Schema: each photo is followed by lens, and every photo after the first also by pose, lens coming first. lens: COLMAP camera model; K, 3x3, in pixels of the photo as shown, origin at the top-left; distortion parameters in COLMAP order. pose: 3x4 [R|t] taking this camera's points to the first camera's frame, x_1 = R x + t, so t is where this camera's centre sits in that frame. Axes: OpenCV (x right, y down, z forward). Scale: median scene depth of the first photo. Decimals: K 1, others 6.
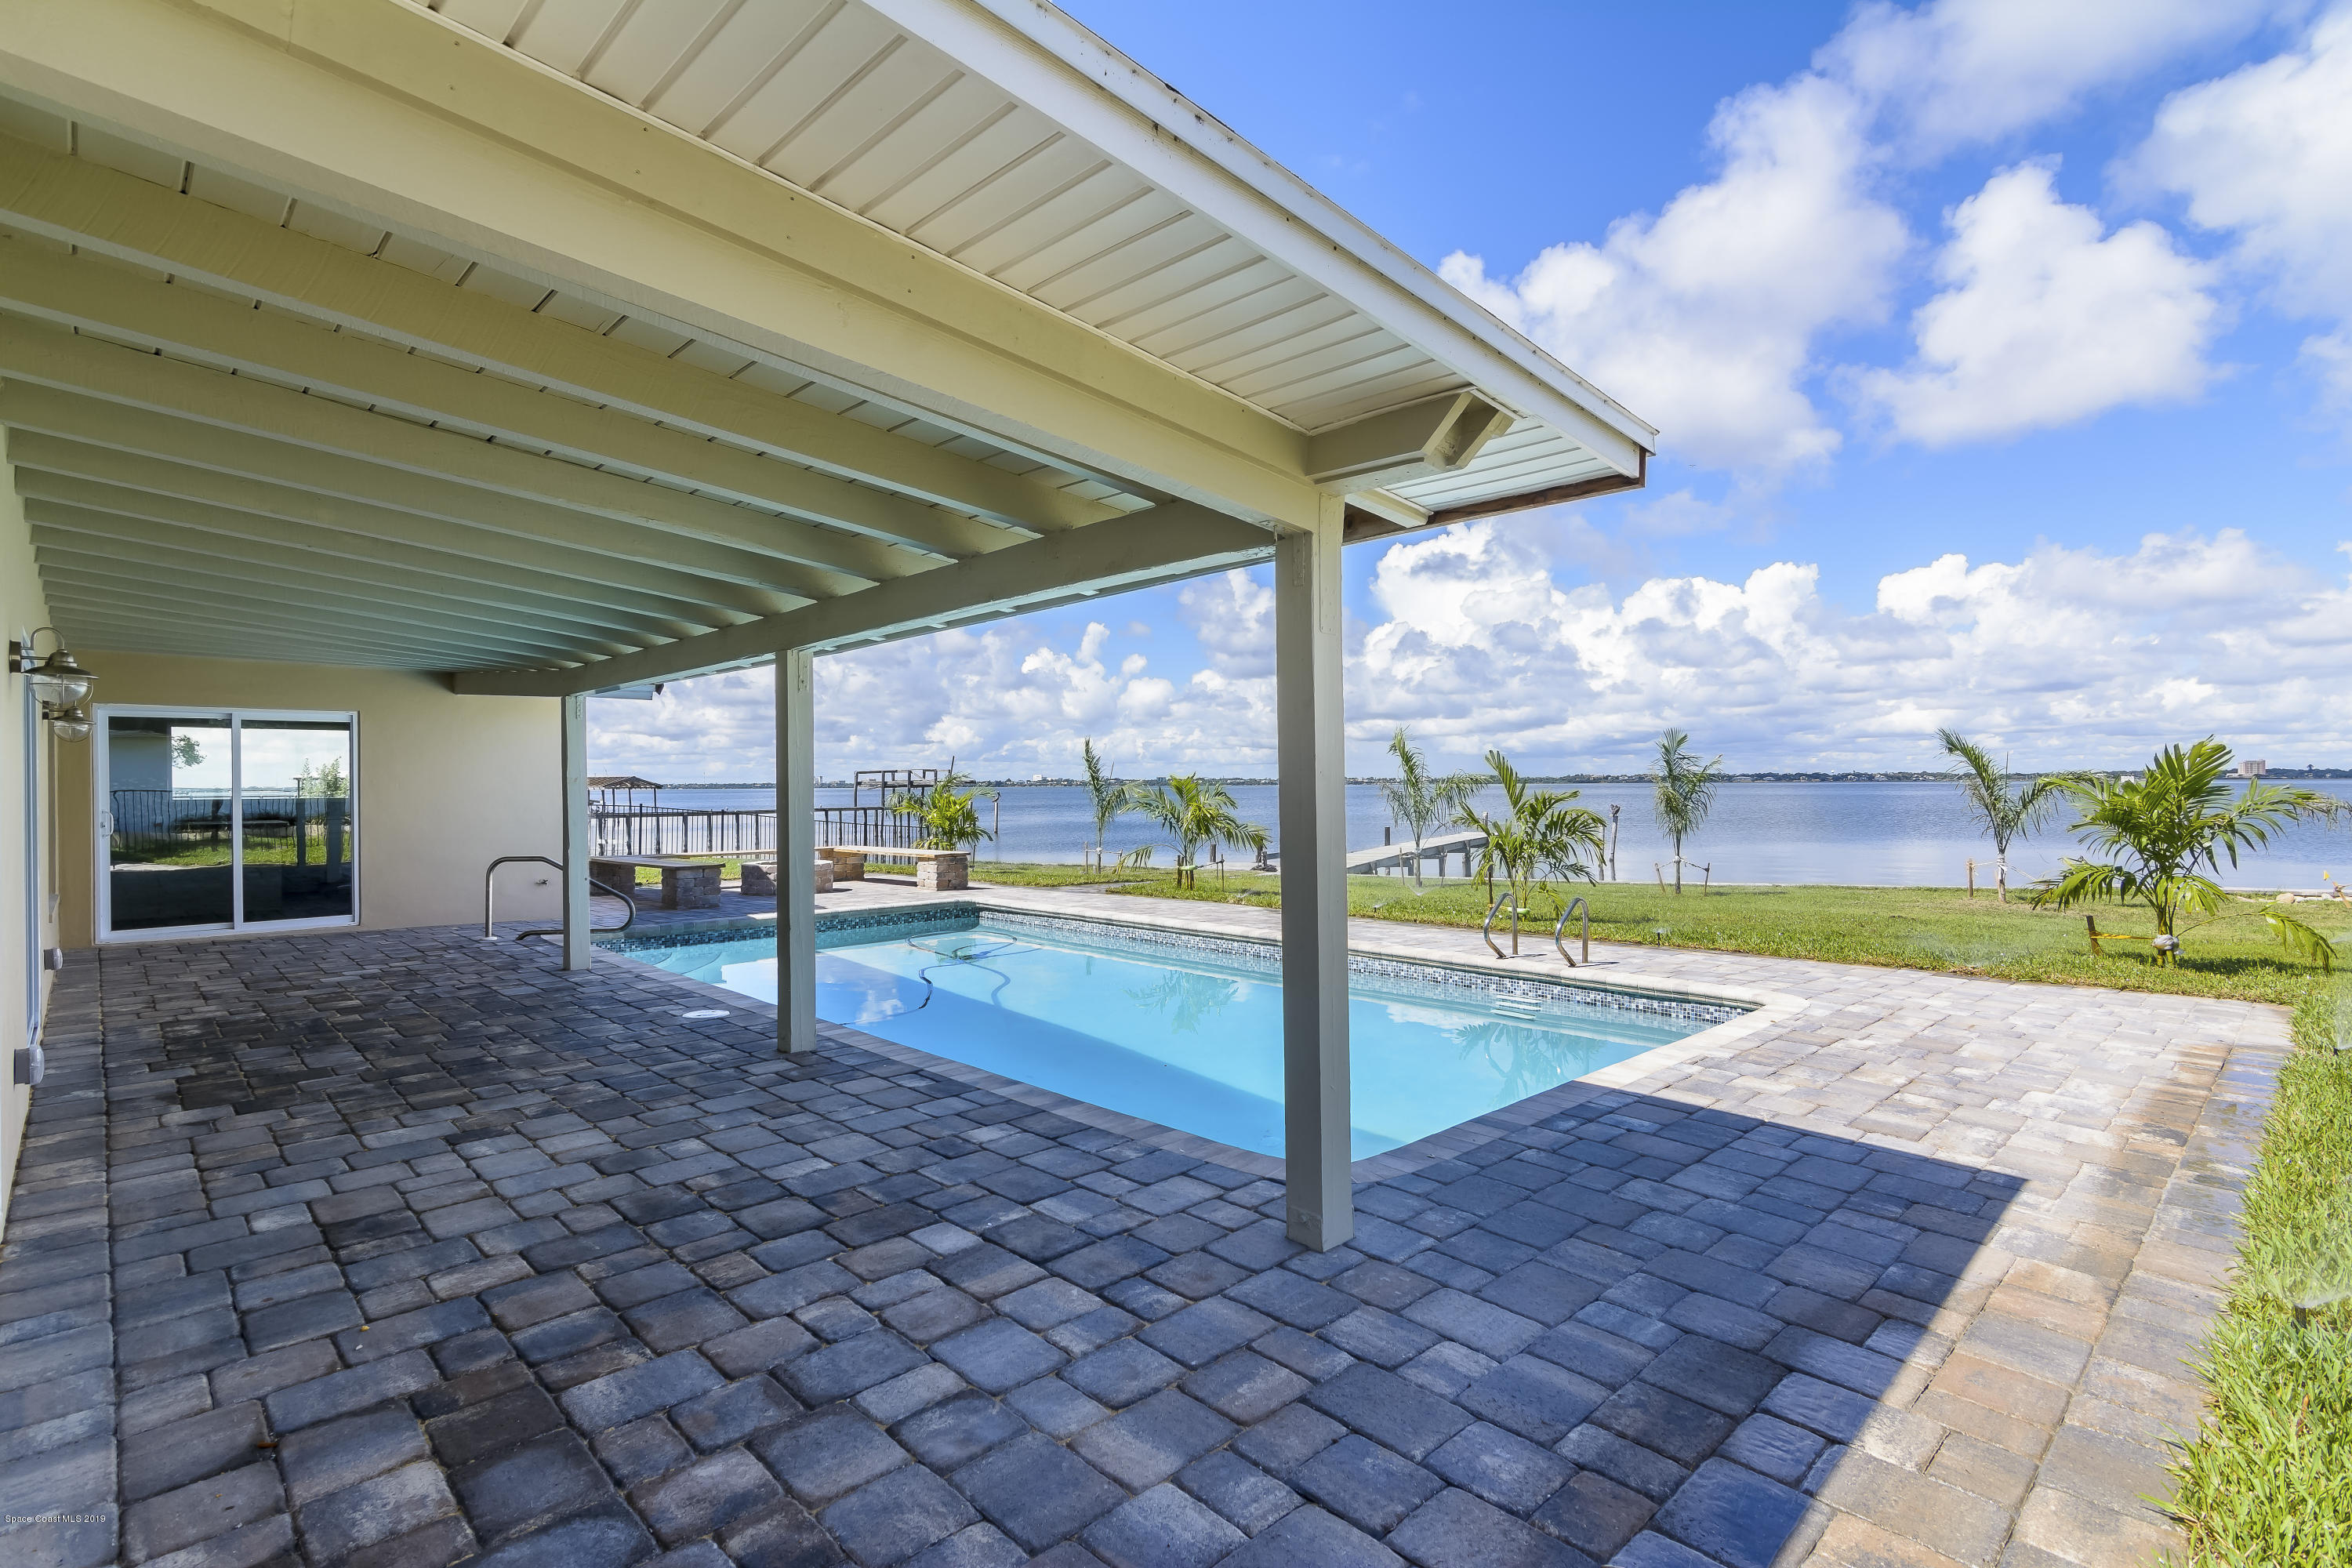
lens RADIAL K [[1183.1, 0, 1182.2], [0, 1183.1, 783.5], [0, 0, 1]] dist [0.000583, 0.000120]
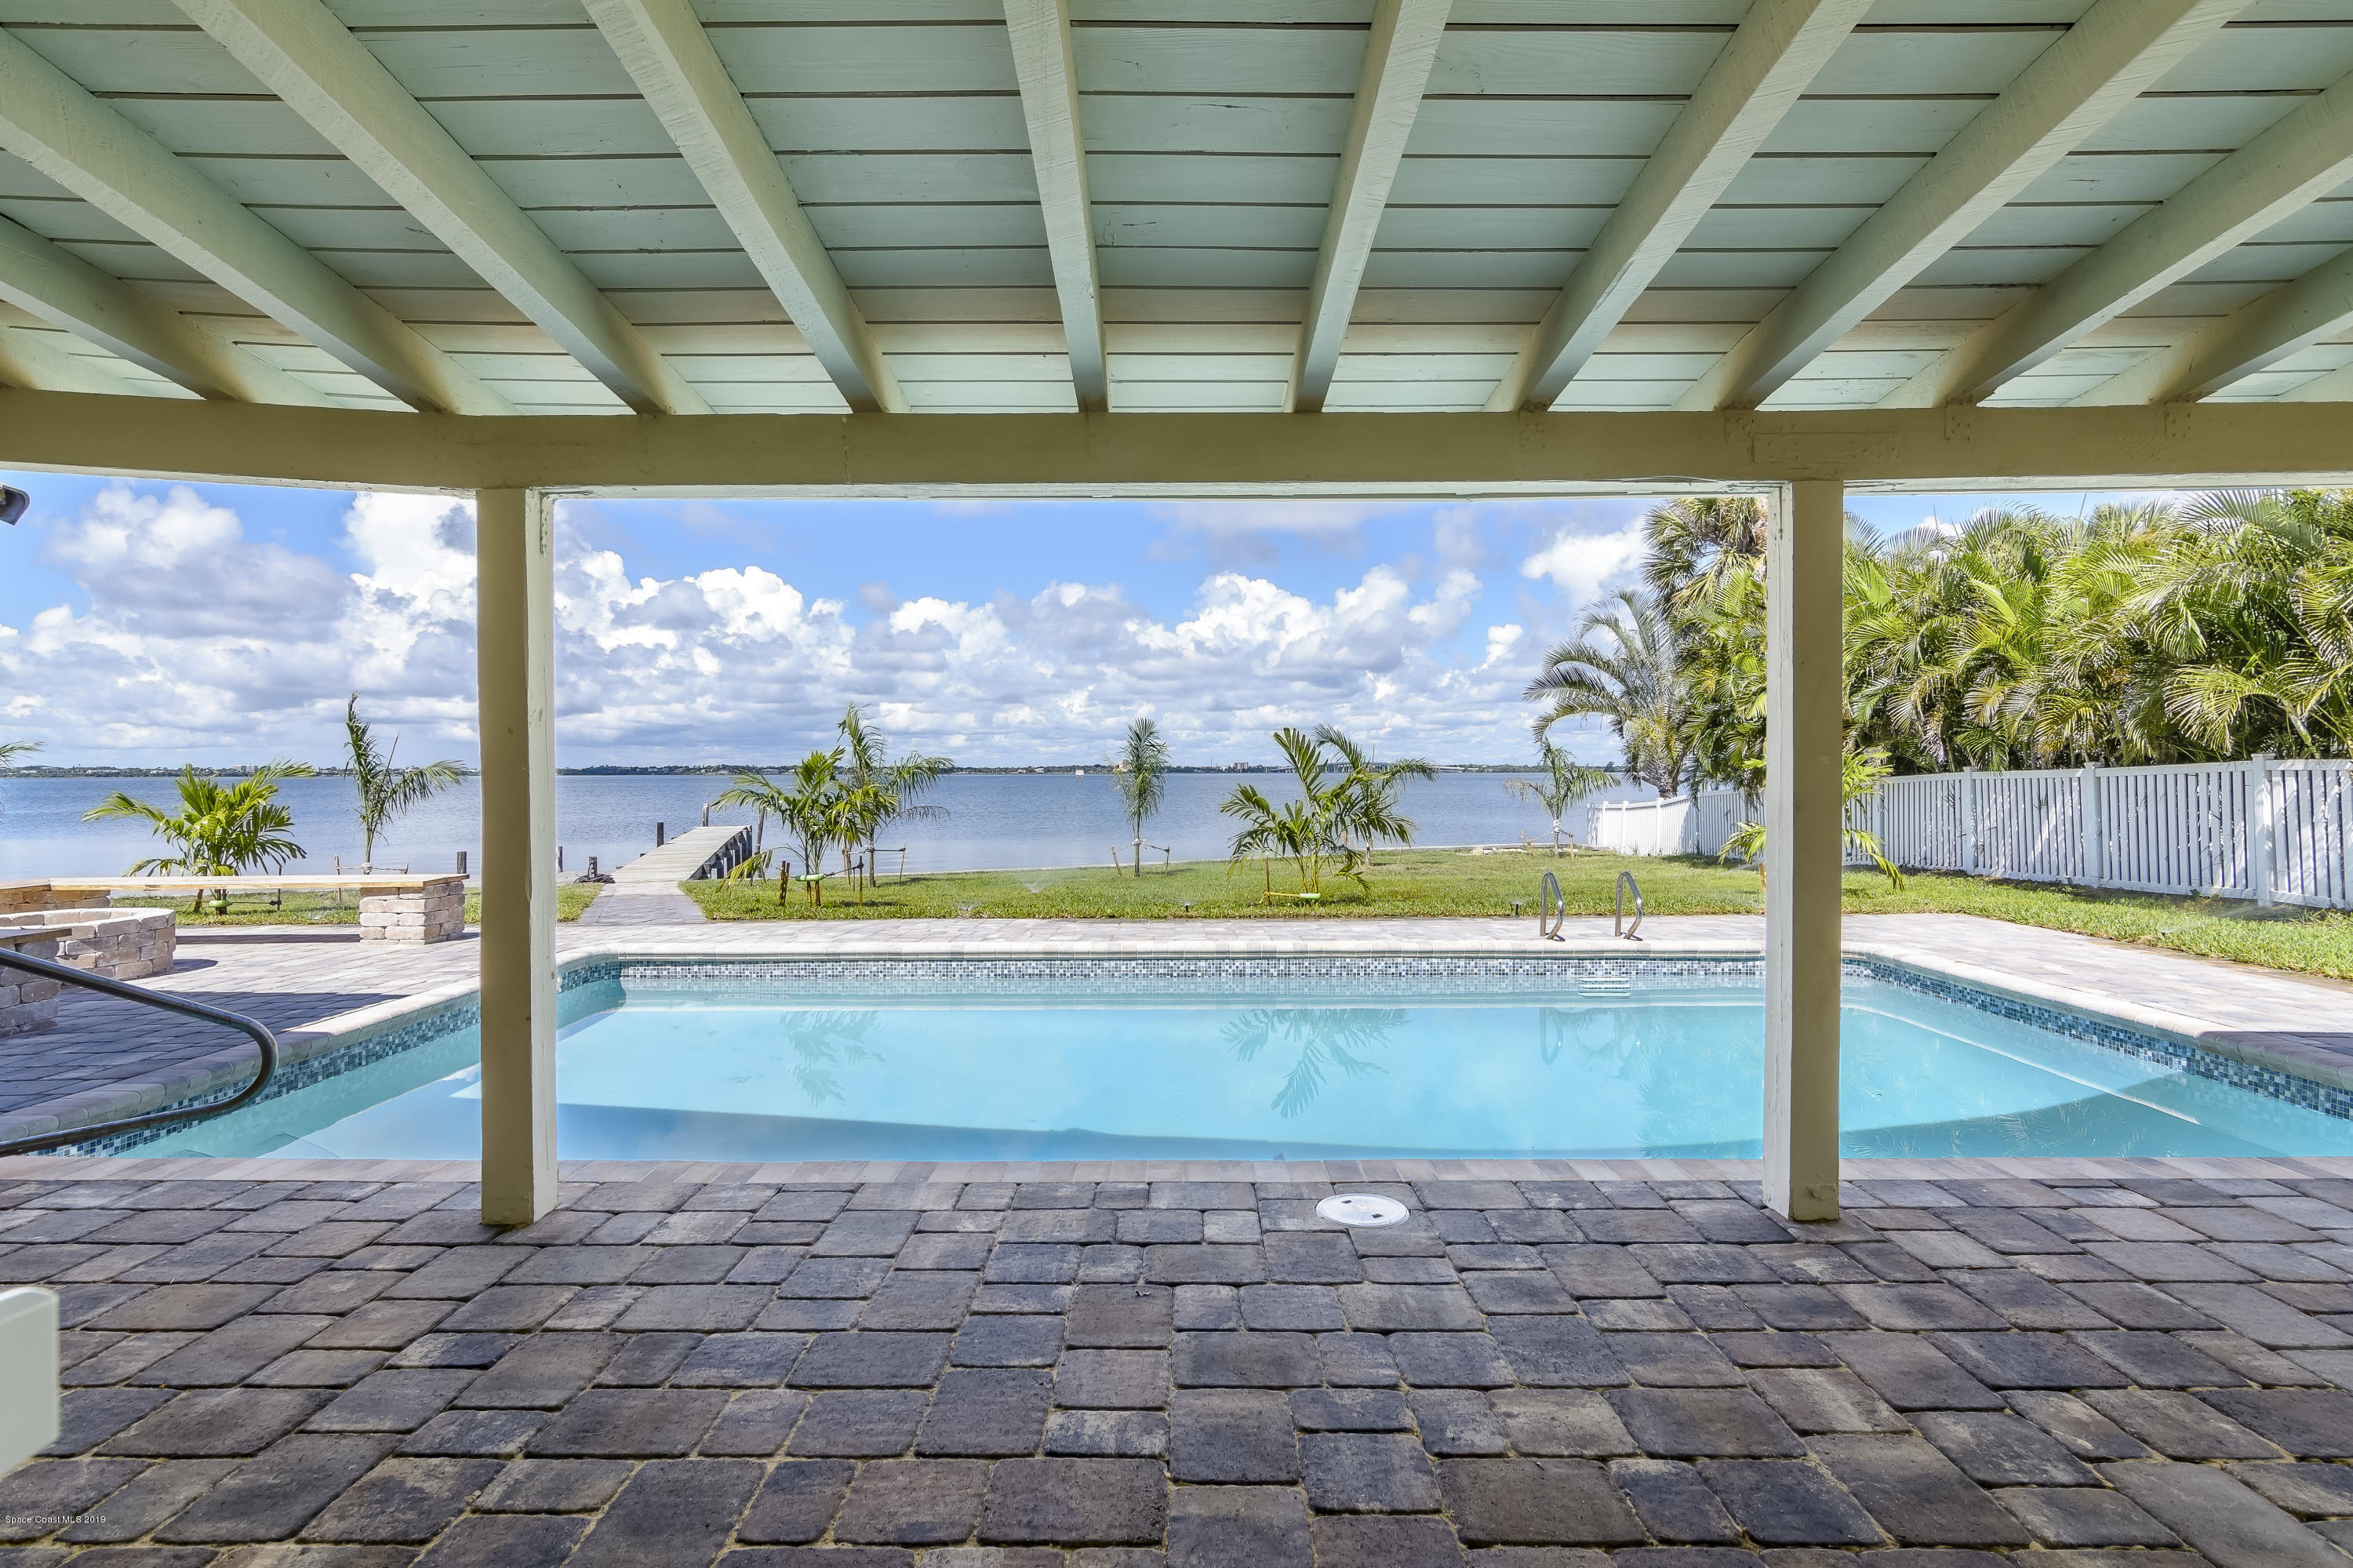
lens RADIAL K [[1156.0, 0, 1179.8], [0, 1156.0, 779.2], [0, 0, 1]] dist [0.003876, 0.000593]
pose [[0.674064, 0.000113, 0.738673, -0.481395], [-0.001897, 0.999997, 0.001578, 0.009974], [-0.738671, -0.002465, 0.674062, 0.438634]]
